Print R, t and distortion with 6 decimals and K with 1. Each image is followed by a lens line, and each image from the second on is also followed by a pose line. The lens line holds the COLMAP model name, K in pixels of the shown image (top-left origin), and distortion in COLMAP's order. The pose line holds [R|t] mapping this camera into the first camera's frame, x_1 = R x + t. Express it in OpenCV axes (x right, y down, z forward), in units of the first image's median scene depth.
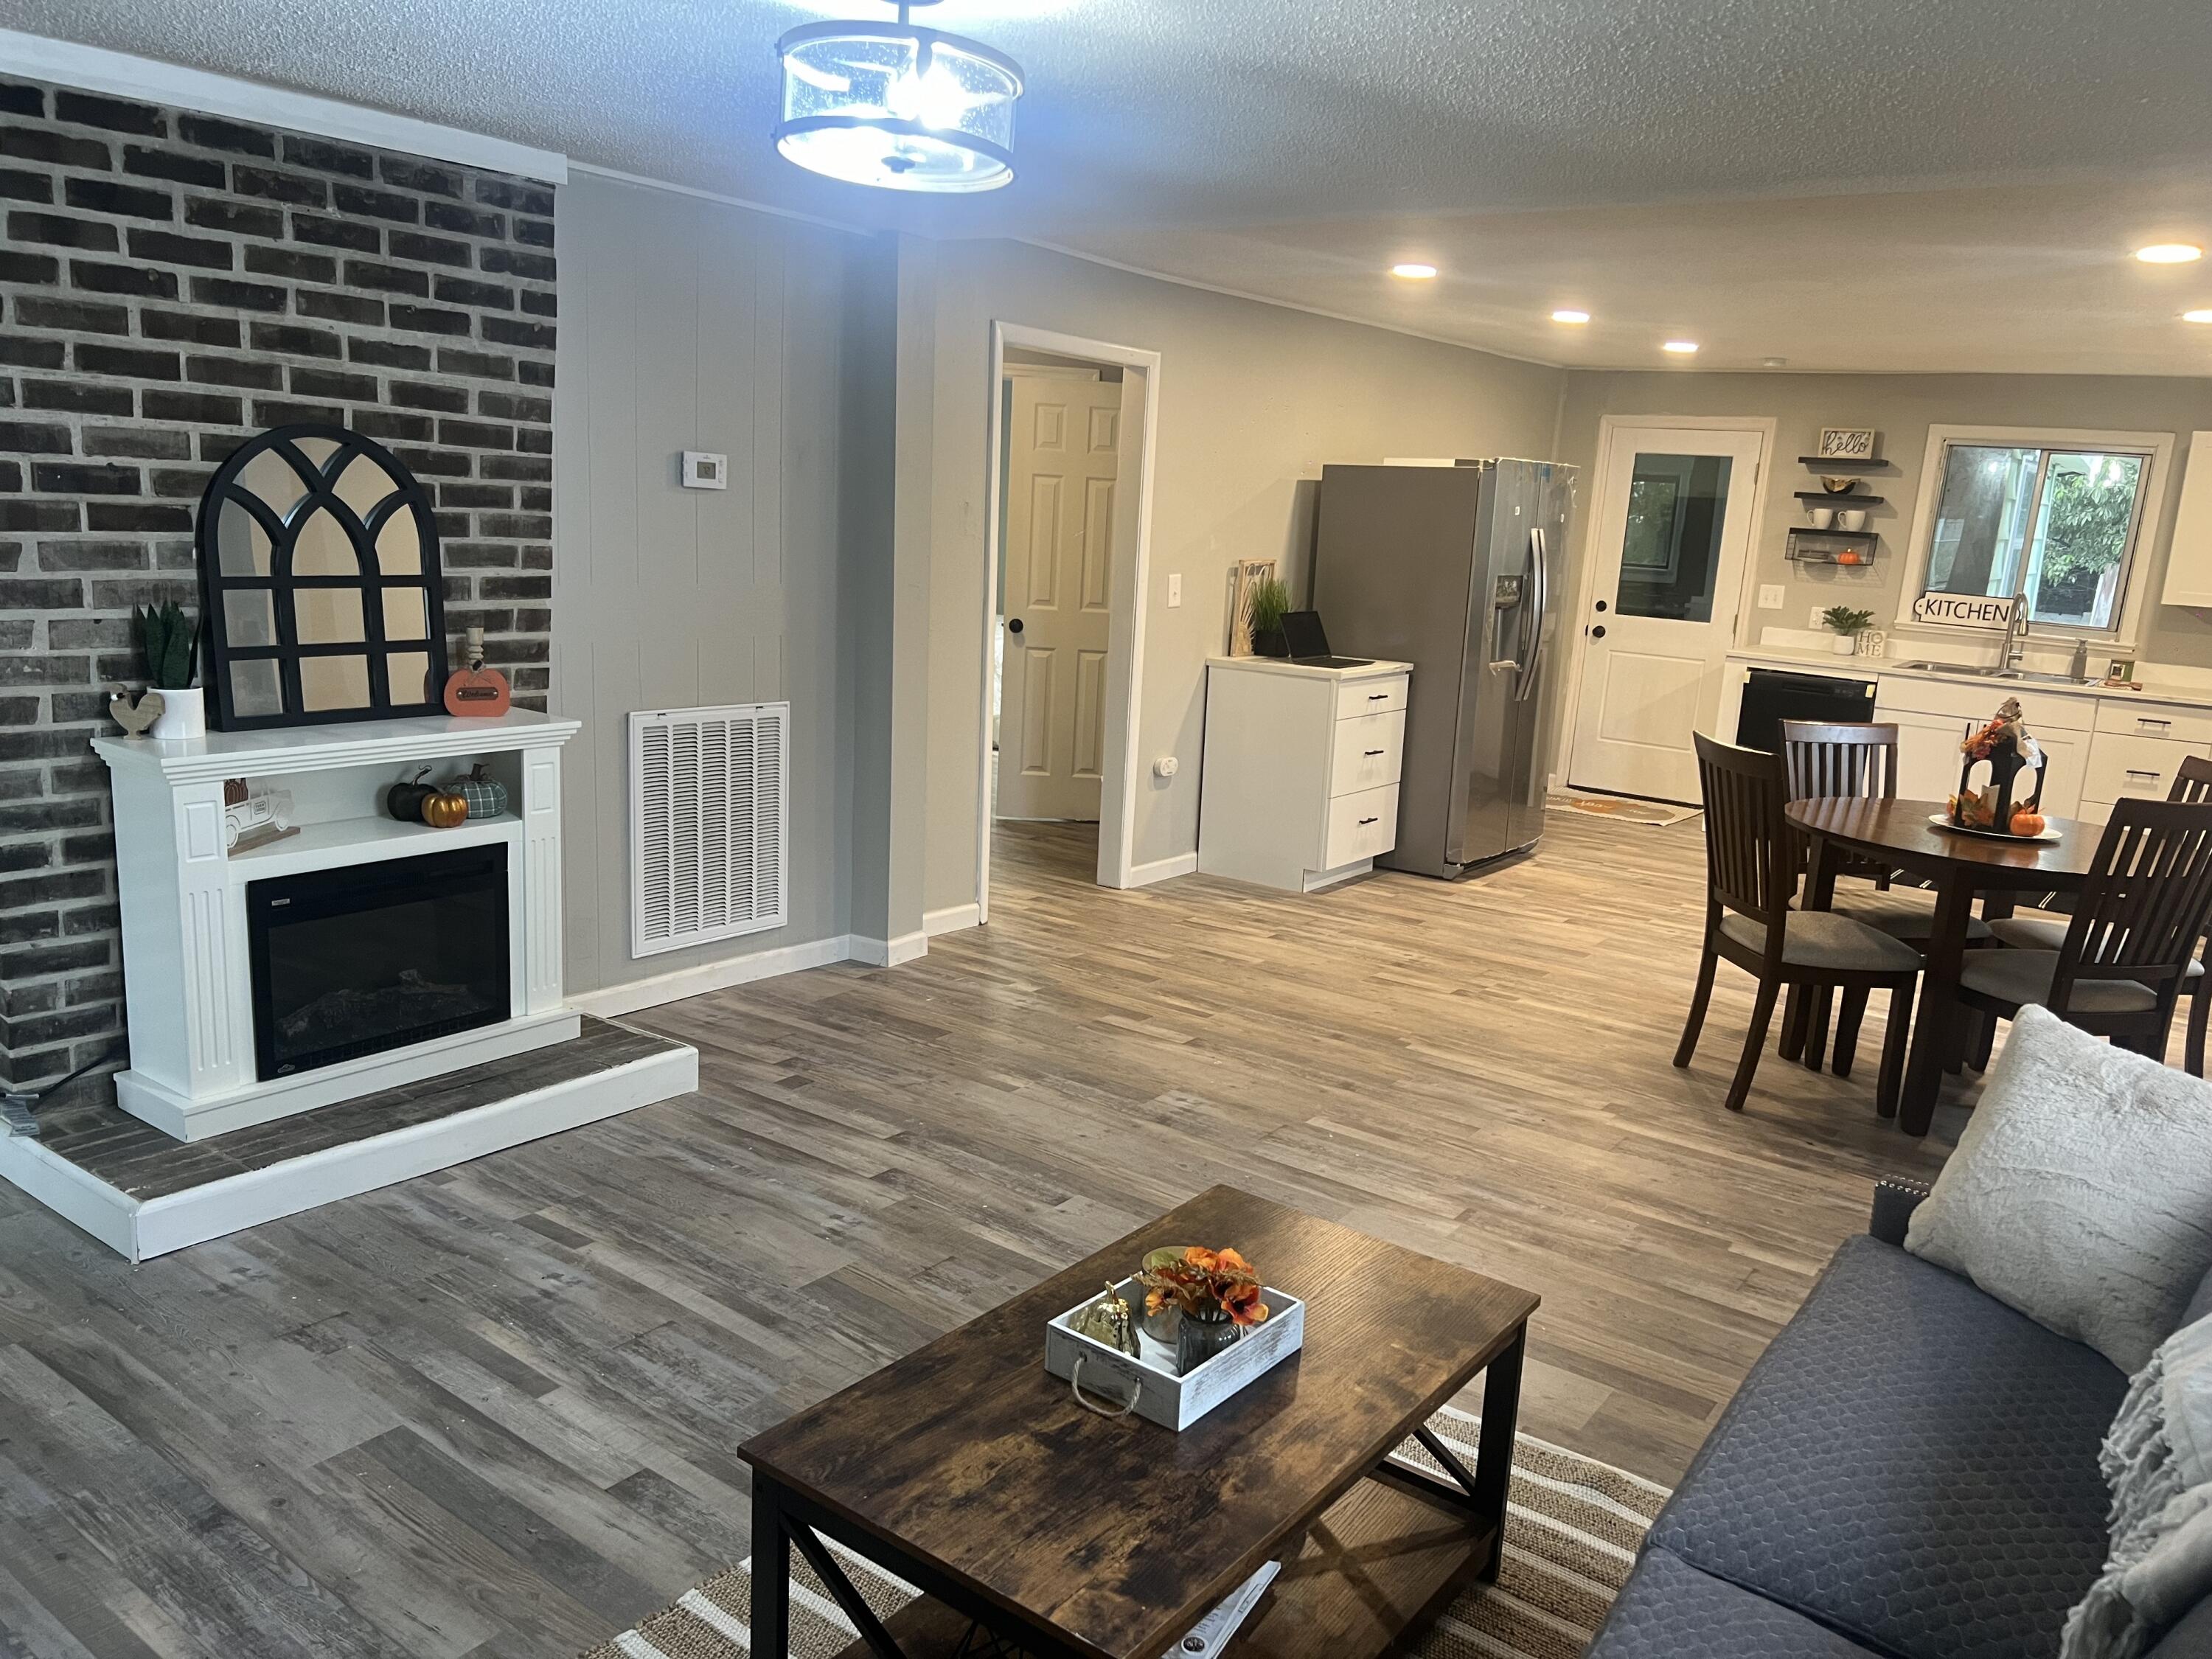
lens RADIAL K [[1667.2, 0, 1108.3], [0, 1667.2, 834.8], [0, 0, 1]] dist [-0.012137, -0.003604]
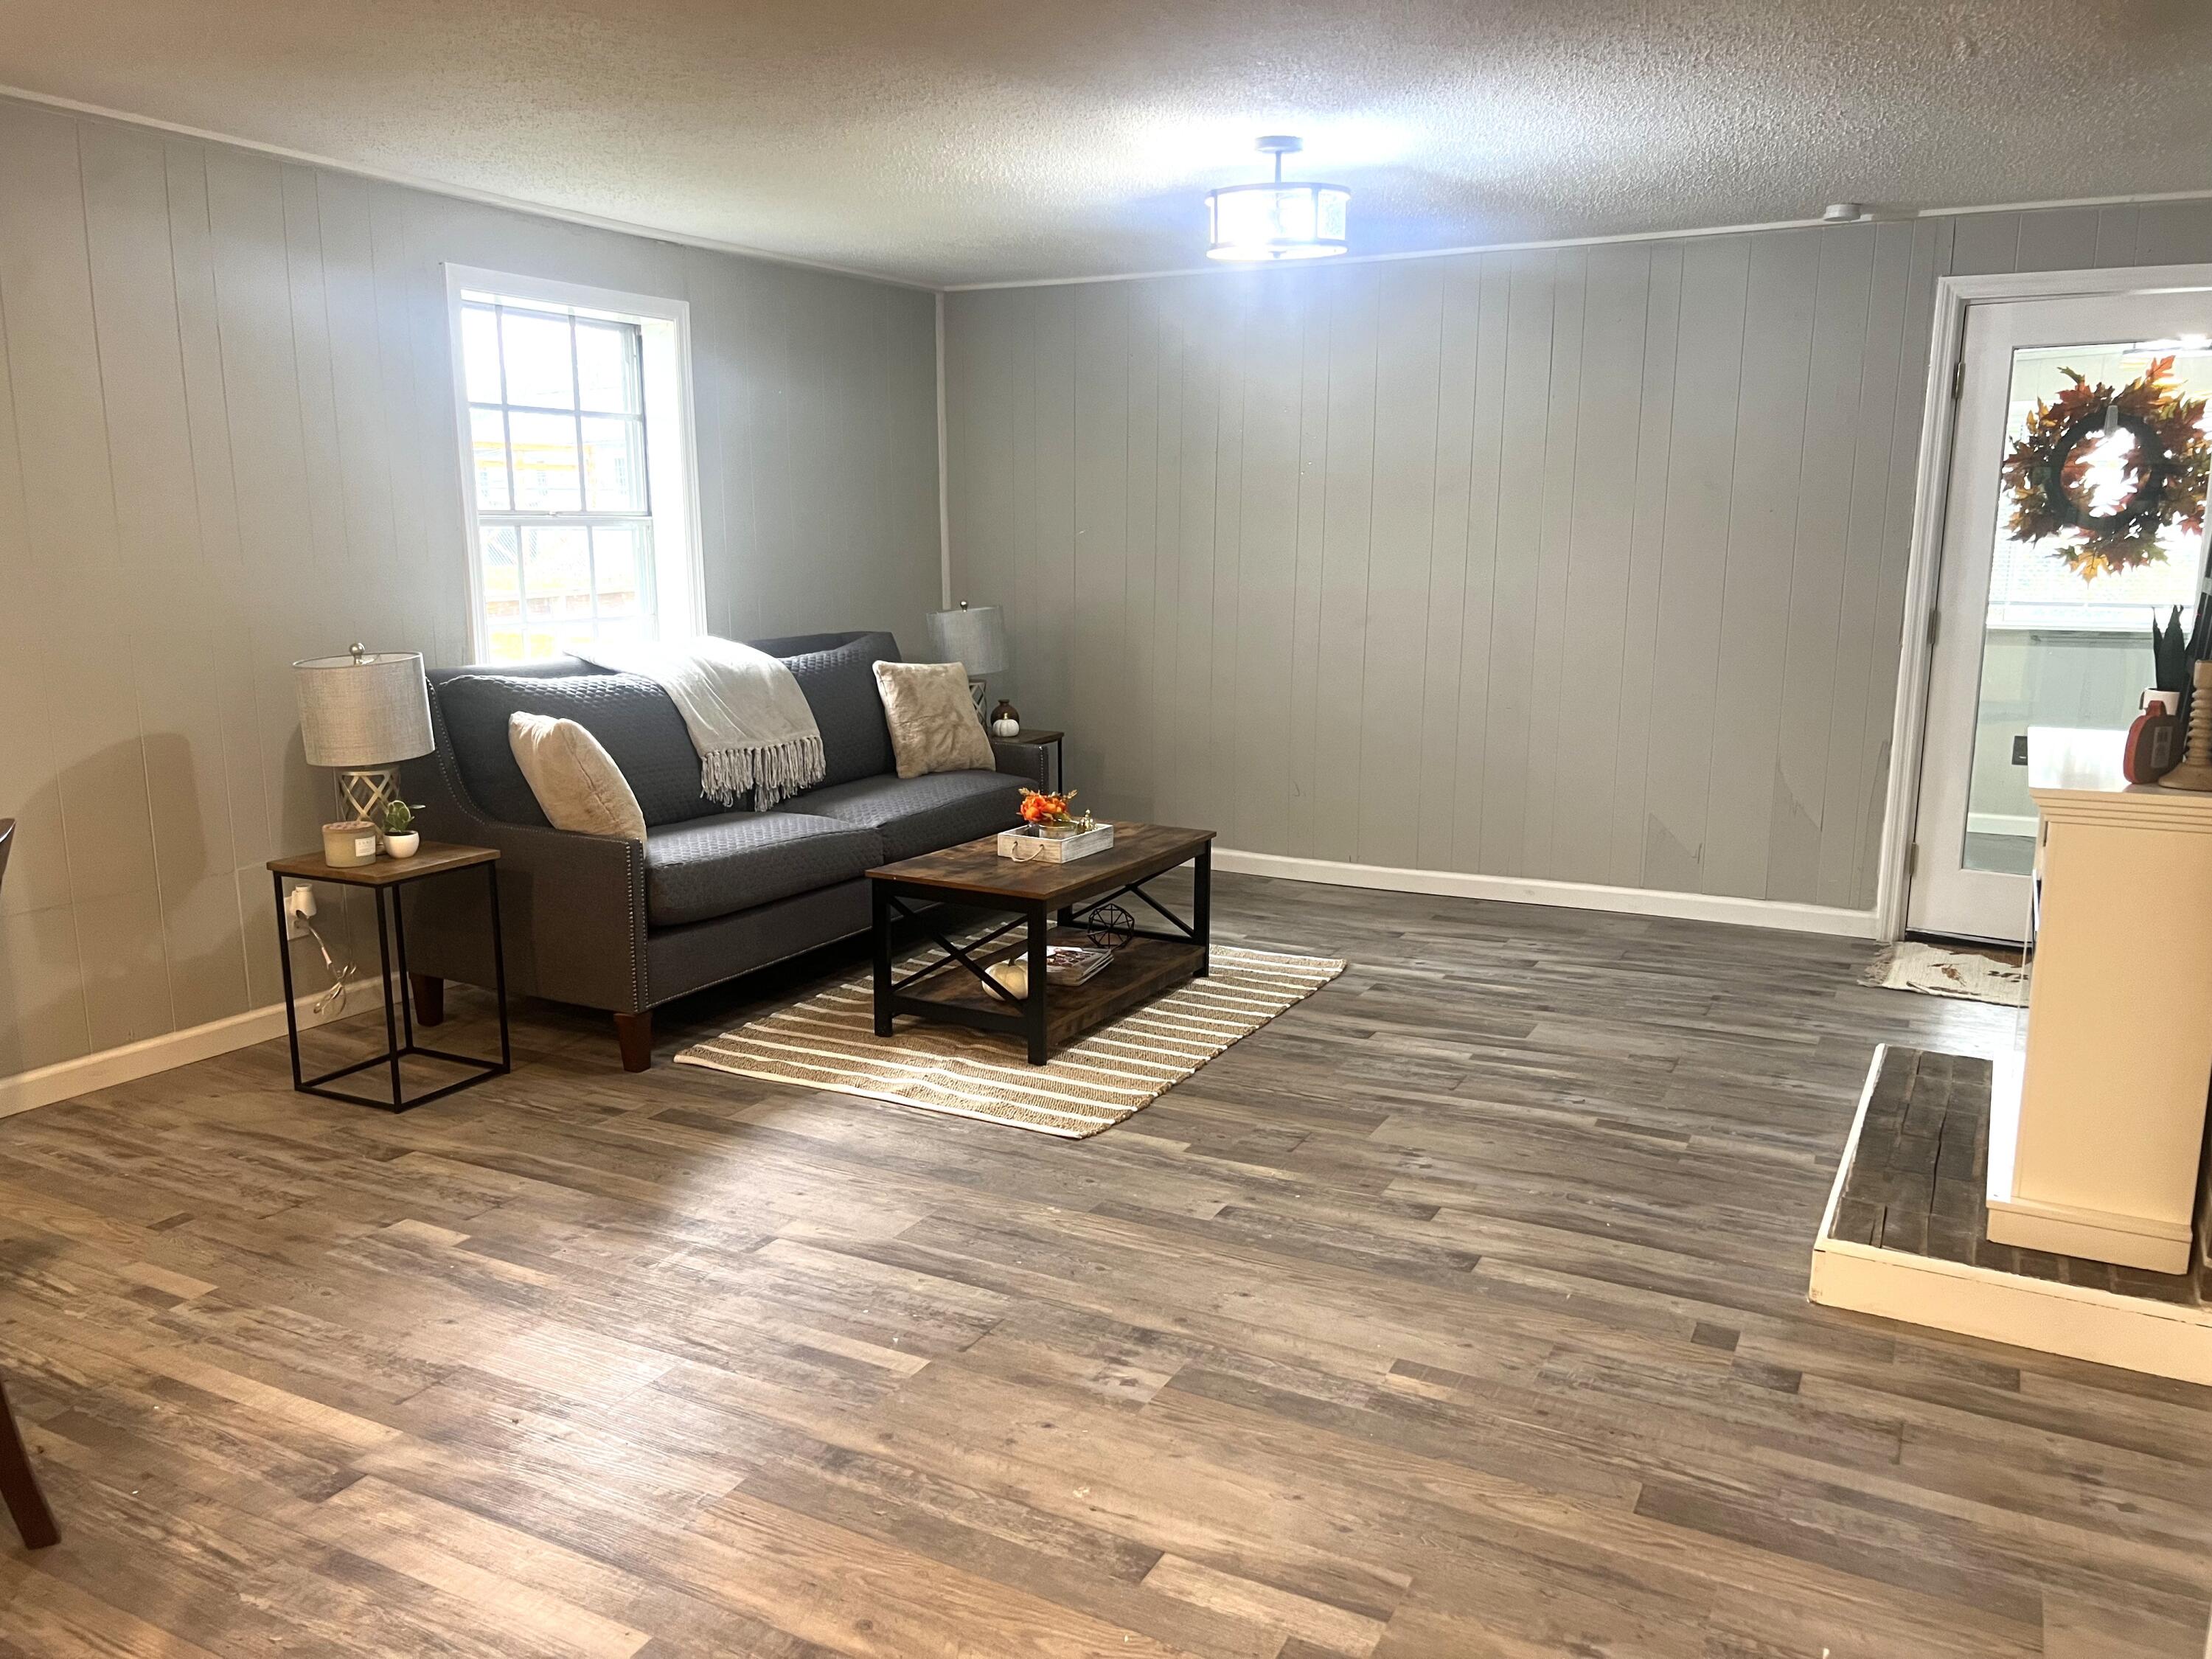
lens RADIAL K [[1667.2, 0, 1108.1], [0, 1667.2, 836.5], [0, 0, 1]] dist [-0.012137, -0.003604]
pose [[-0.987910, -0.029919, -0.152117, 0.168120], [-0.084594, 0.926287, 0.367200, -0.279764], [0.129918, 0.375628, -0.917619, 1.657983]]
